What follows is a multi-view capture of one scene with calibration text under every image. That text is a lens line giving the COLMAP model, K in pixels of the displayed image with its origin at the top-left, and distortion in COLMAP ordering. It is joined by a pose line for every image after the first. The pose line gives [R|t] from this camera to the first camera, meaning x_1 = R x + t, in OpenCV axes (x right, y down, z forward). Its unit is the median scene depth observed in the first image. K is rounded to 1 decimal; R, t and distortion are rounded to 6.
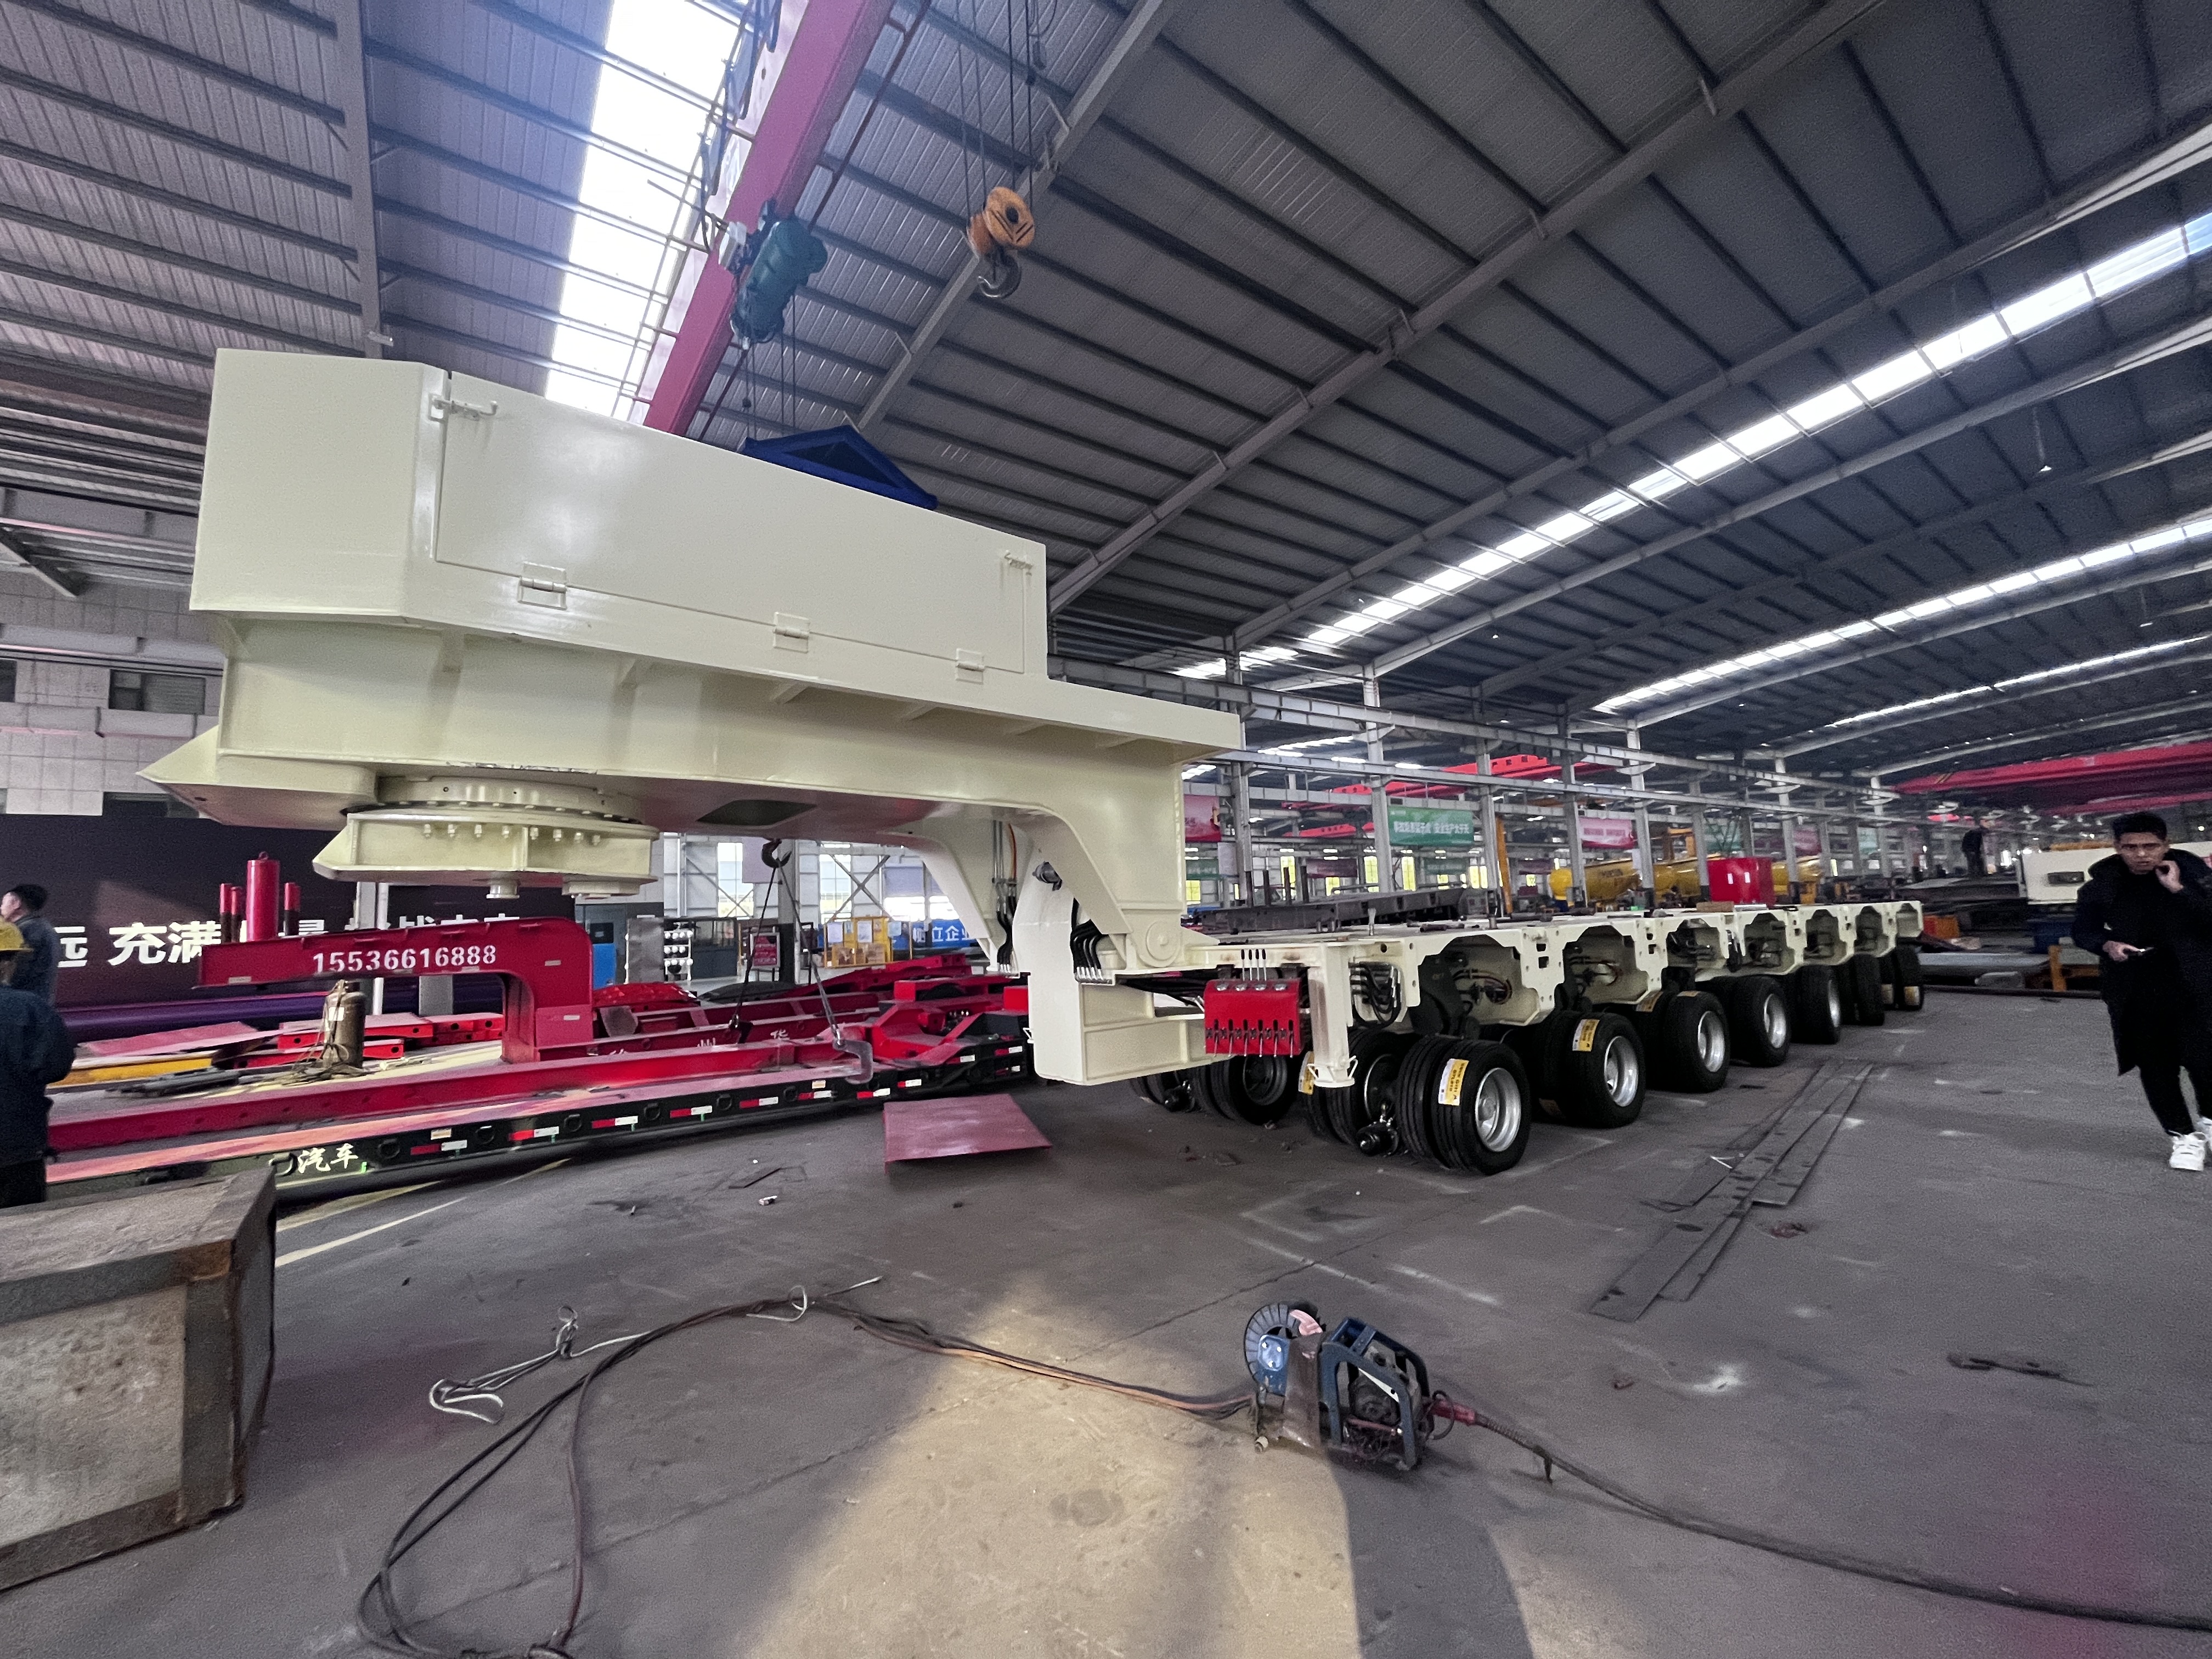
lens RADIAL K [[893.4, 0, 1107.8], [0, 893.4, 843.0], [0, 0, 1]] dist [-0.003555, -0.000386]
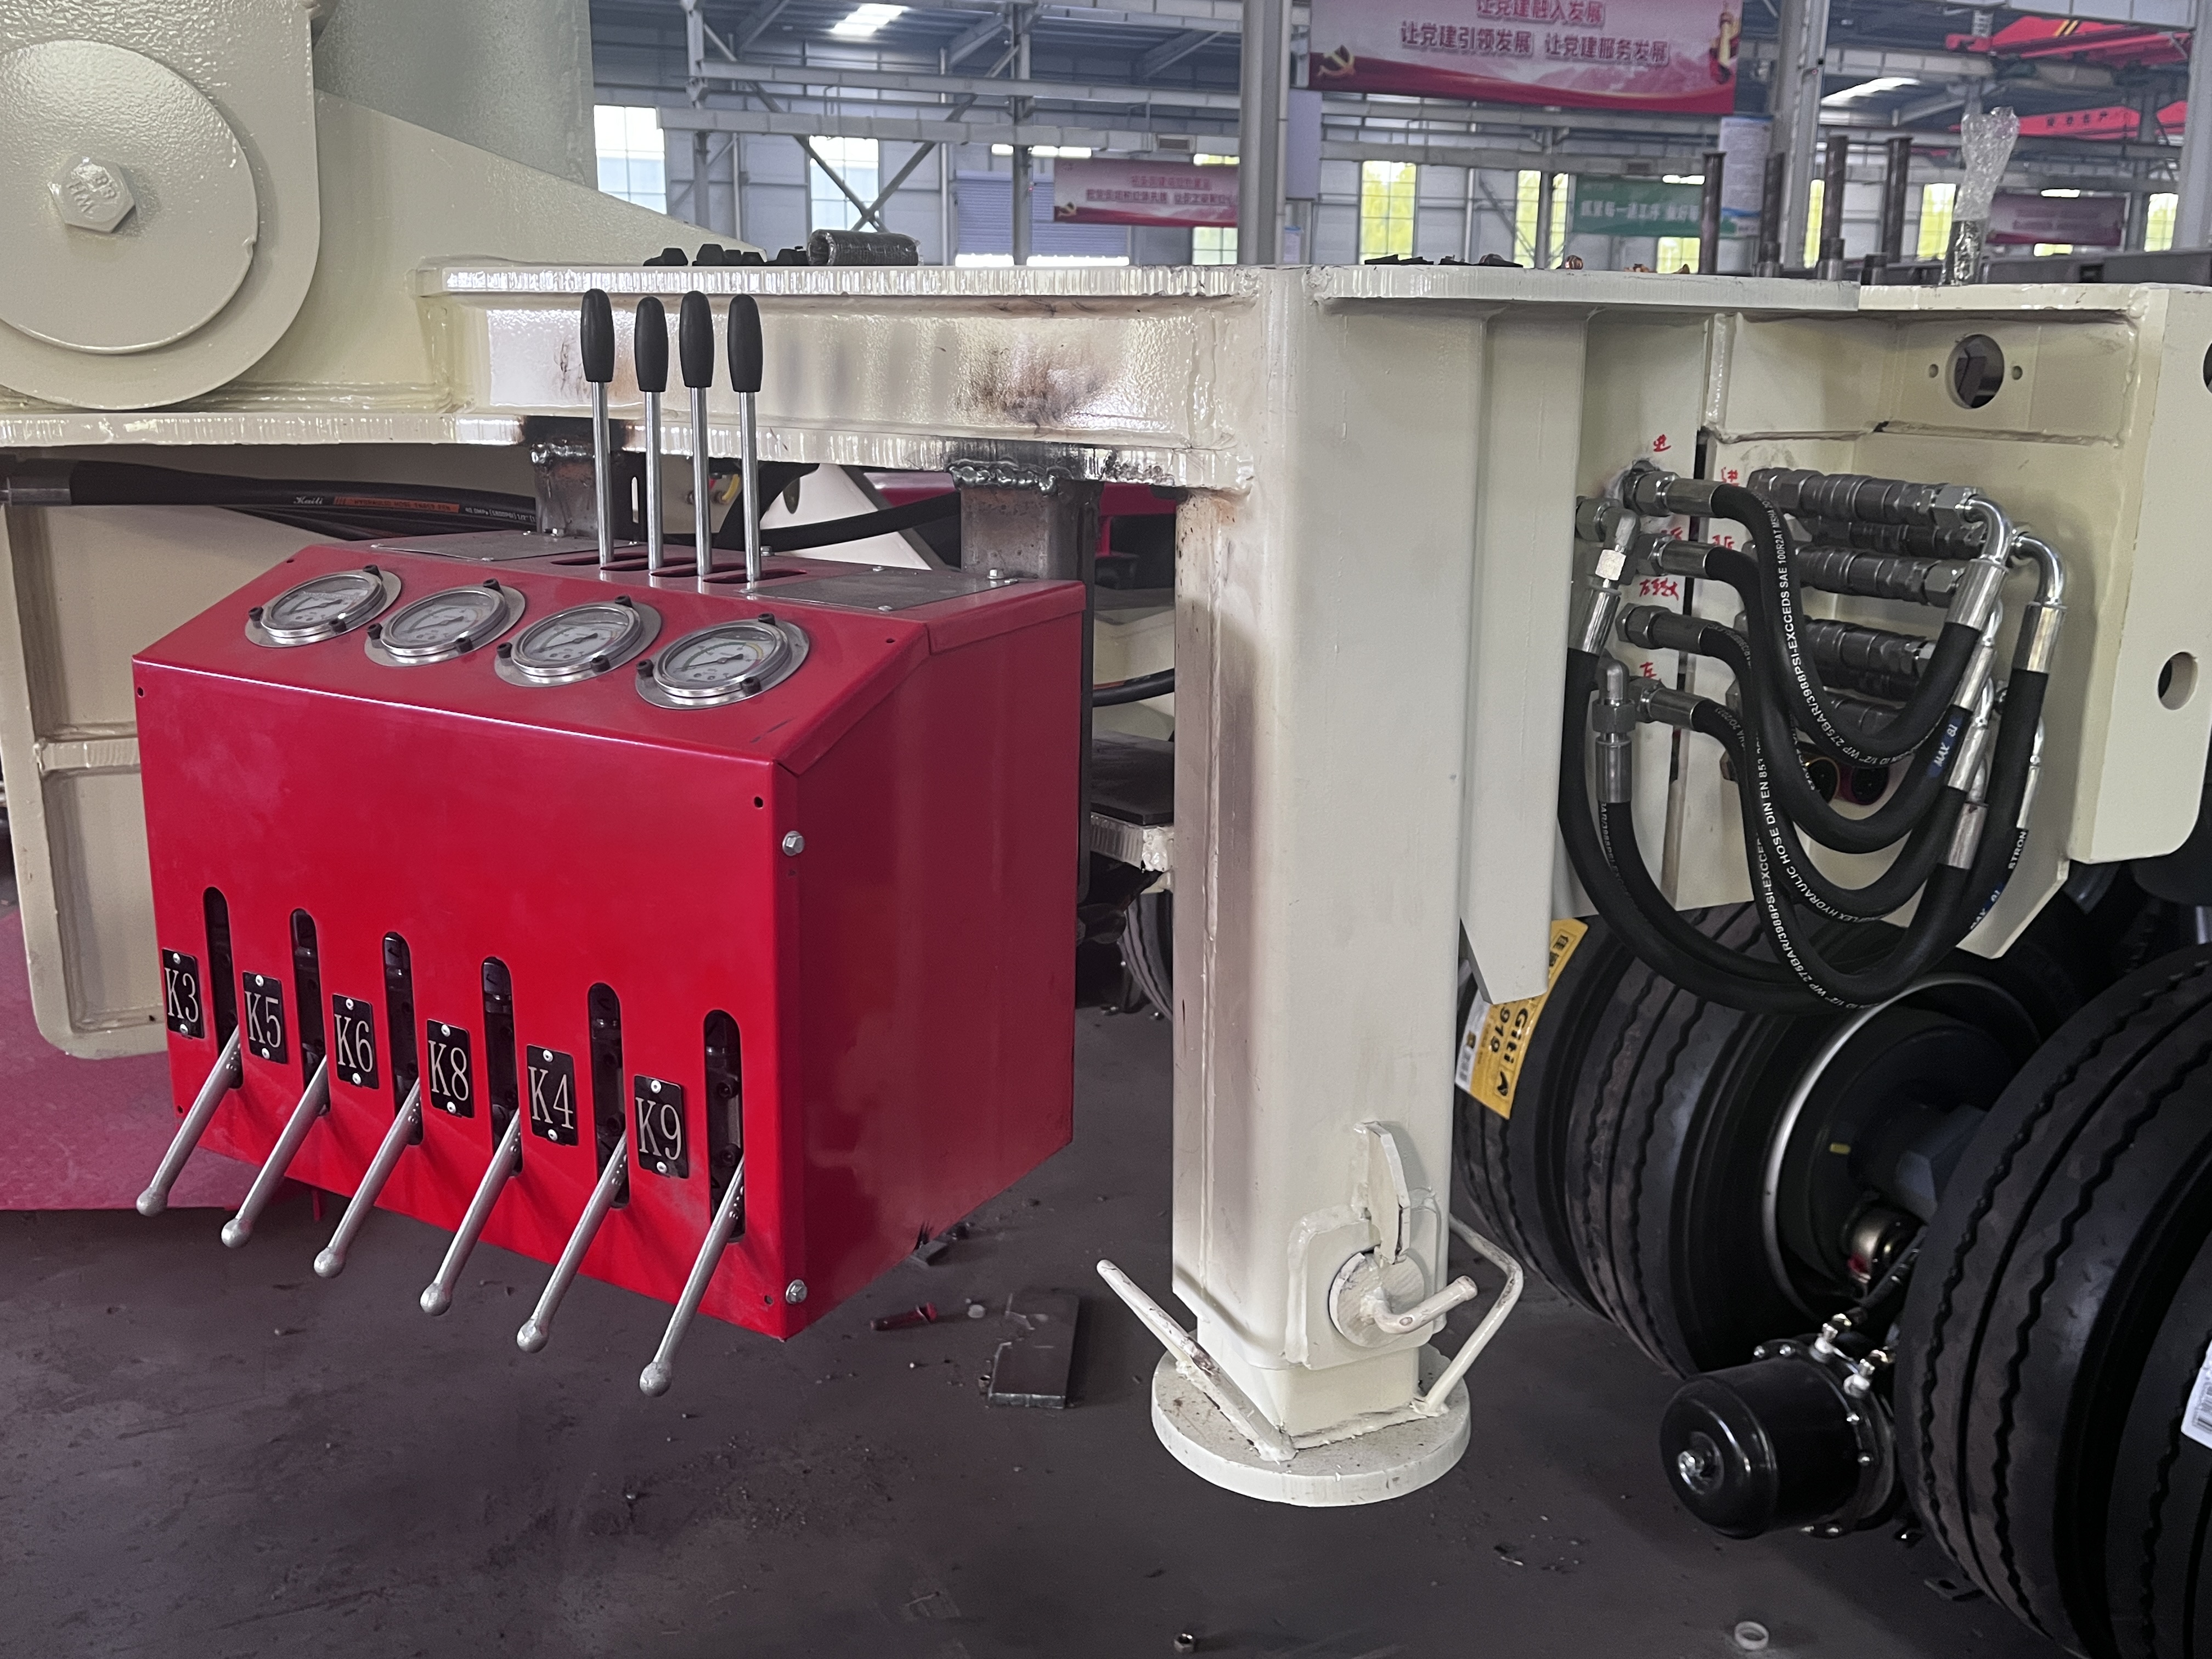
lens RADIAL K [[1902.9, 0, 1086.9], [0, 1902.9, 817.6], [0, 0, 1]] dist [0.045658, -0.049365]
pose [[0.978055, 0.099480, -0.183061, 0.102219], [-0.033140, 0.941739, 0.334707, 0.038304], [0.205692, -0.321295, 0.924370, 0.297584]]
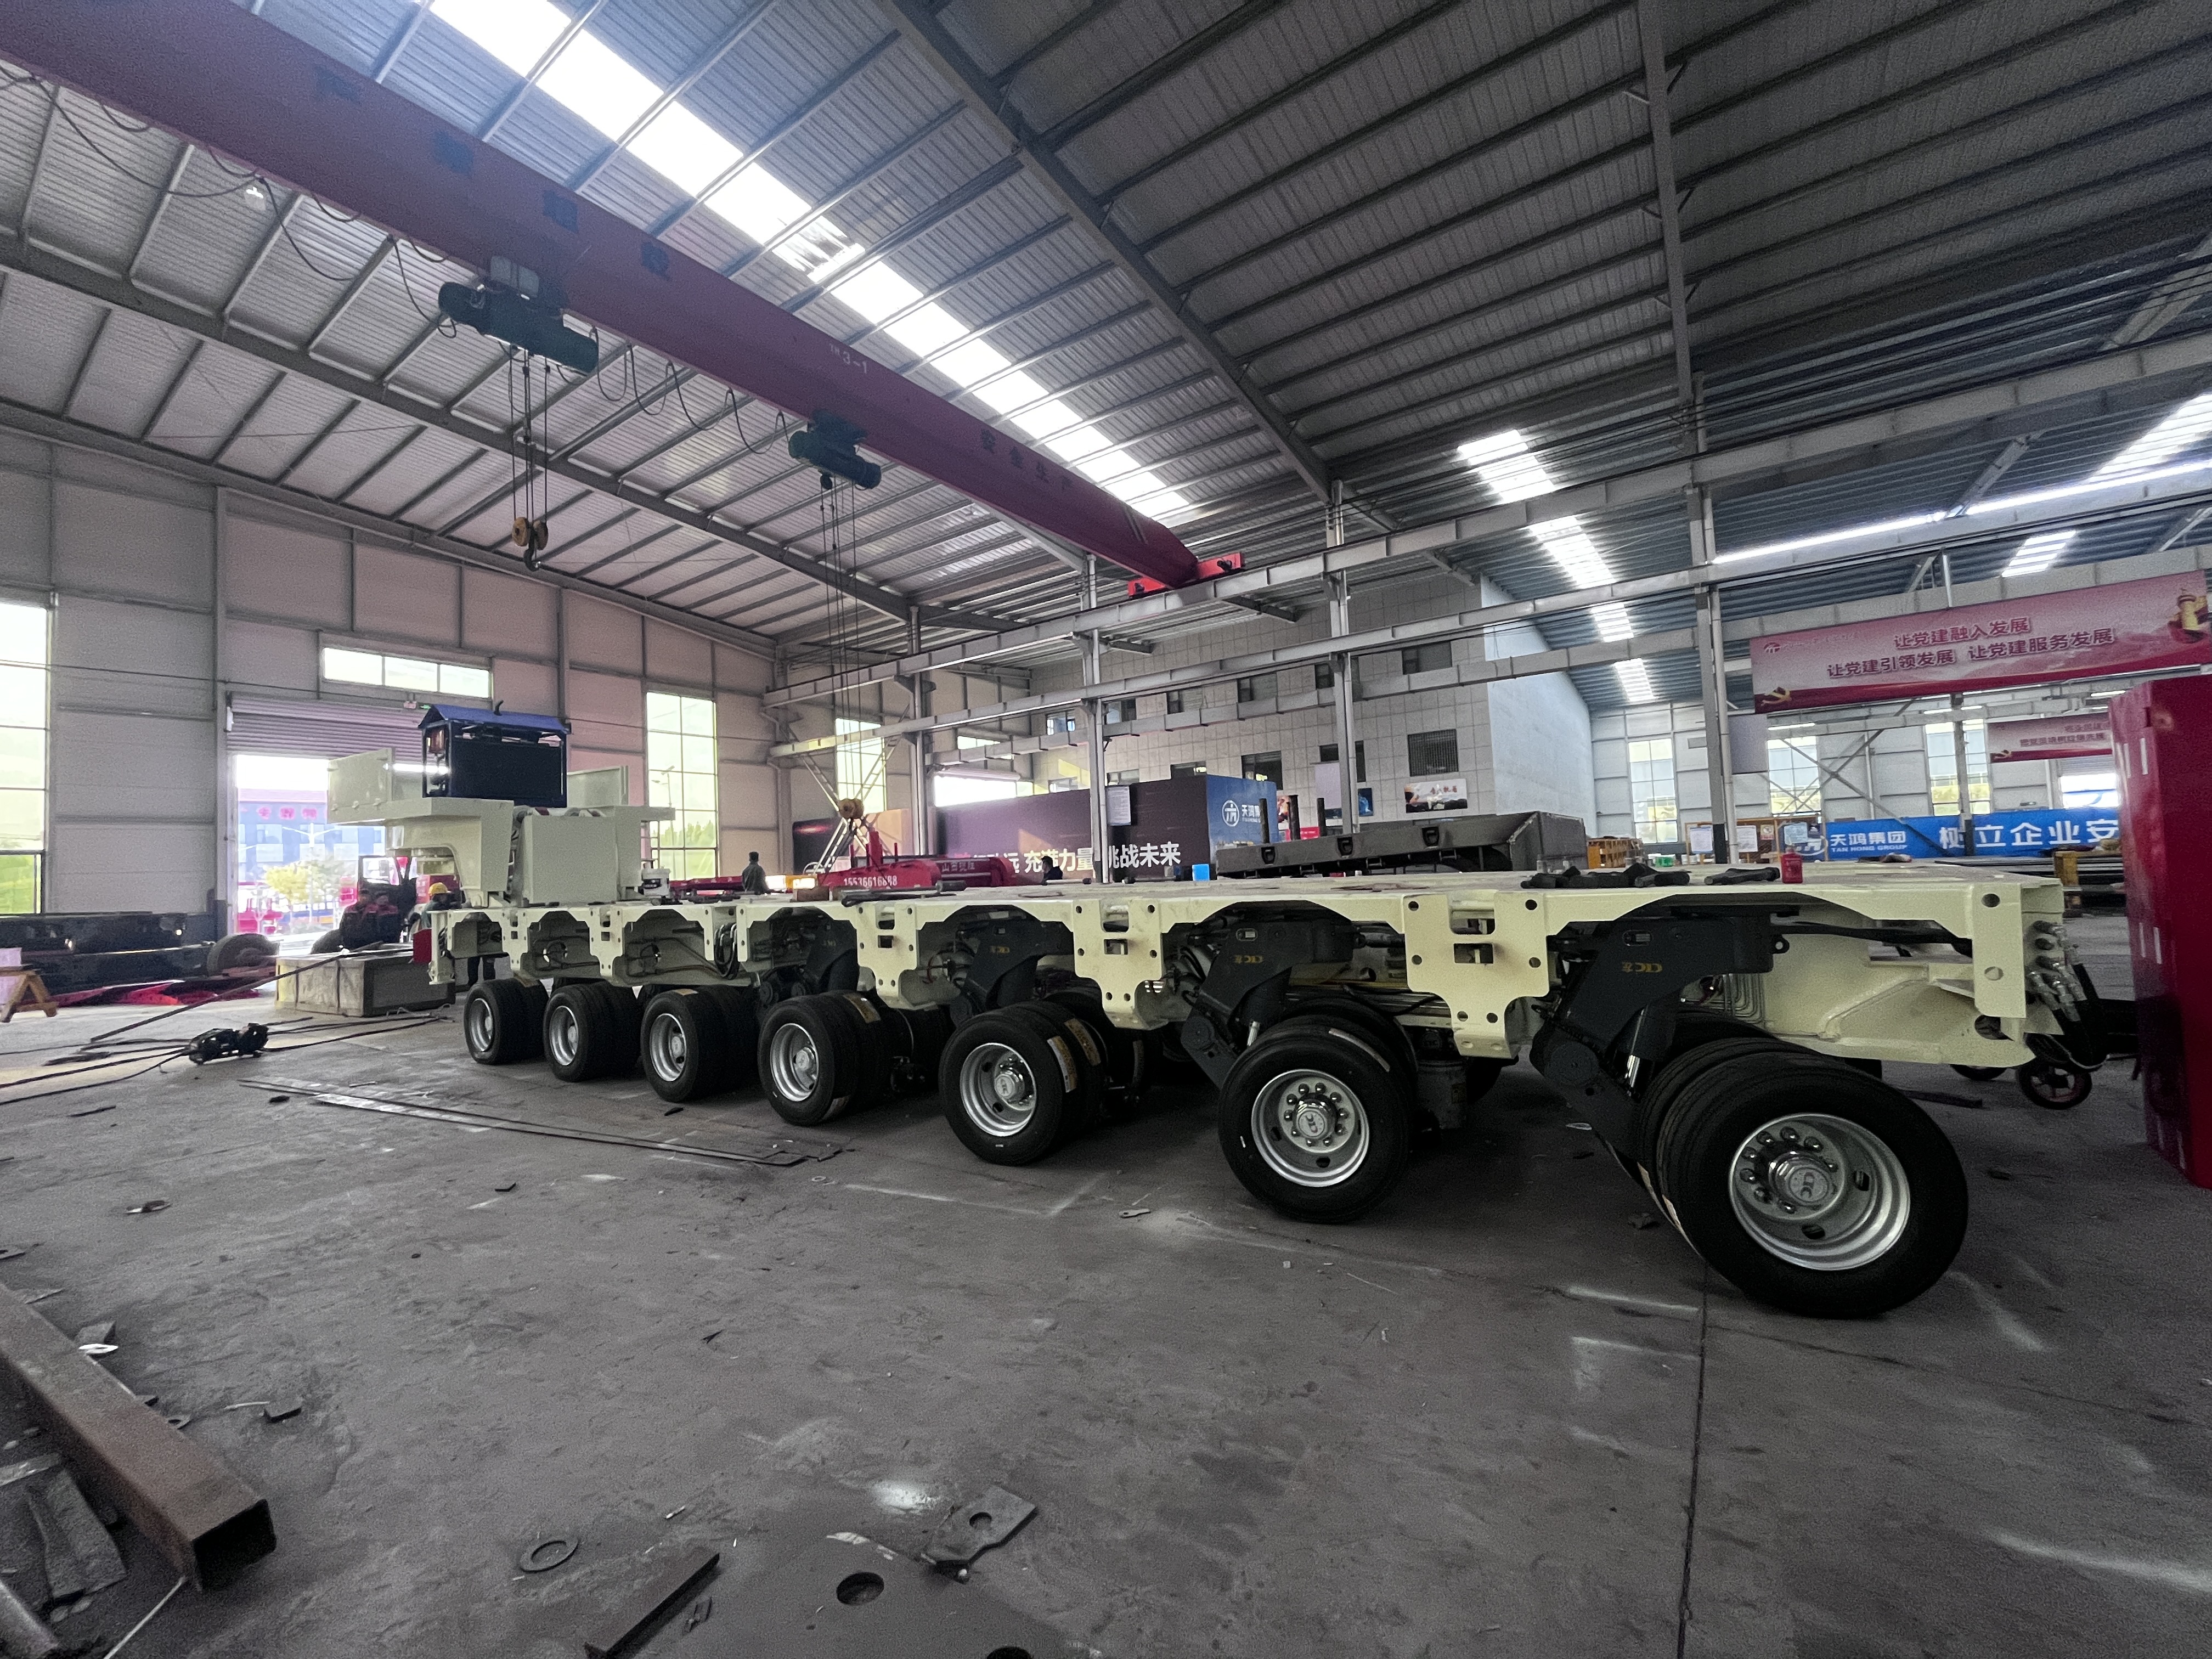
lens RADIAL K [[893.4, 0, 1106.9], [0, 893.4, 831.4], [0, 0, 1]] dist [-0.003555, -0.000386]
pose [[0.325003, -0.011113, -0.945648, 0.976420], [0.113652, 0.993143, 0.027389, 0.020659], [0.938859, -0.116376, 0.324037, 0.677265]]
